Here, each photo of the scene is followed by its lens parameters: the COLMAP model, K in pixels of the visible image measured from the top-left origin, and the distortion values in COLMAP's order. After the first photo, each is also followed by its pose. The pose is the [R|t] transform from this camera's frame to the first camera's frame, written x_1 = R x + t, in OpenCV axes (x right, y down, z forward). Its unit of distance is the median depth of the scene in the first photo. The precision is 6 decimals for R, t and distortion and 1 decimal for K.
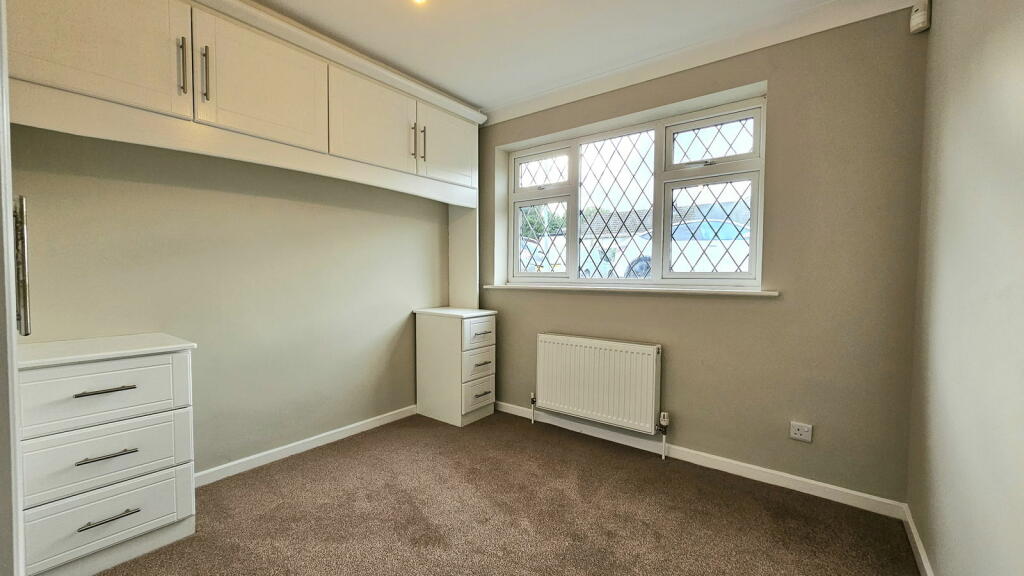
lens RADIAL K [[419.4, 0, 513.6], [0, 419.4, 288.7], [0, 0, 1]] dist [0.001438, -0.000258]
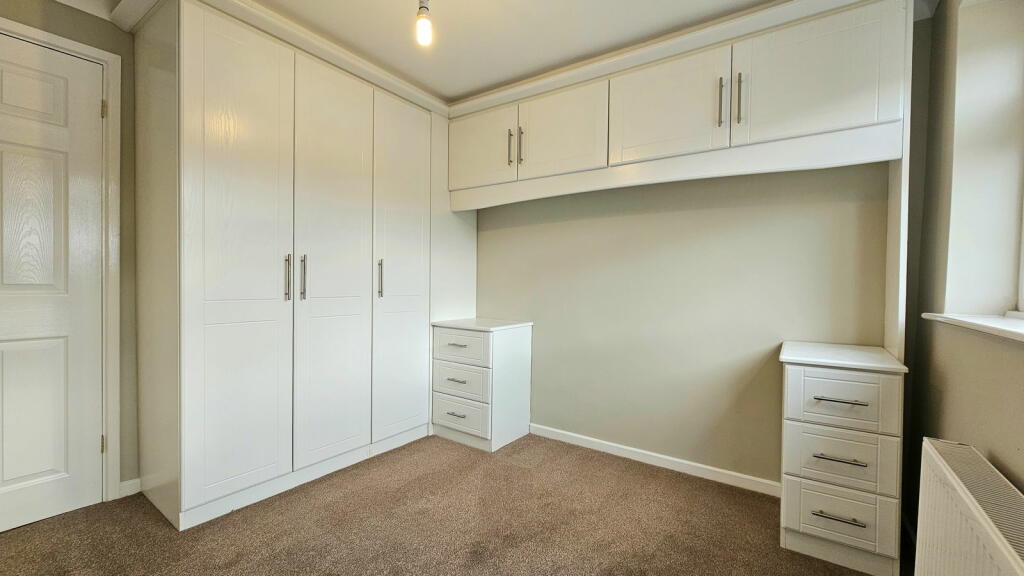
lens RADIAL K [[419.4, 0, 513.5], [0, 419.4, 289.7], [0, 0, 1]] dist [0.001438, -0.000258]
pose [[0.031483, 0.011997, -0.999432, 0.582929], [-0.051251, 0.998632, 0.010373, -0.021917], [0.998189, 0.050895, 0.032055, 0.769496]]
